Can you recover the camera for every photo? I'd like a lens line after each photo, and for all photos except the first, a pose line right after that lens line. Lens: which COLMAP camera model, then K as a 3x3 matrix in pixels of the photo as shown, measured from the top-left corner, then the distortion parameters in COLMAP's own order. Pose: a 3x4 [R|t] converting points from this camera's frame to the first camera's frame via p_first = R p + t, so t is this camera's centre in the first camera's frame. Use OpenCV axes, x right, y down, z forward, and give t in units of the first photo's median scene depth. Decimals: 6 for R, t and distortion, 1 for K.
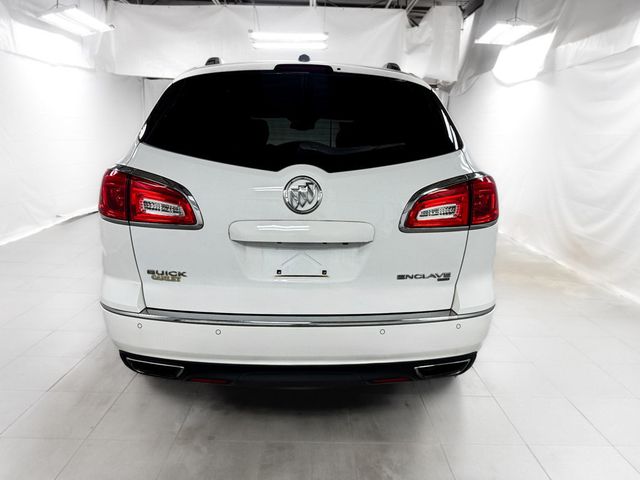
lens RADIAL K [[458.5, 0, 342.9], [0, 458.5, 239.7], [0, 0, 1]] dist [0.002484, -0.005015]
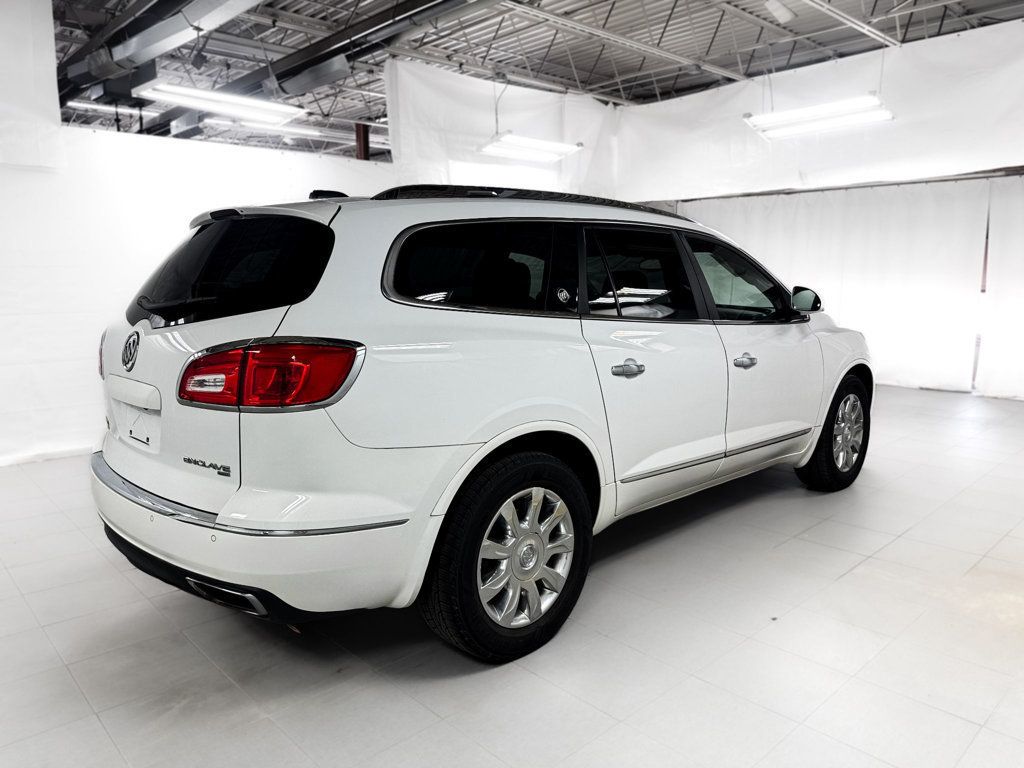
lens RADIAL K [[739.0, 0, 512.7], [0, 739.0, 406.7], [0, 0, 1]] dist [0.001012, -0.001091]
pose [[0.659410, 0.103075, -0.744684, 1.226989], [-0.146160, 0.989233, 0.007501, -0.086829], [0.737438, 0.103896, 0.667375, 0.458963]]
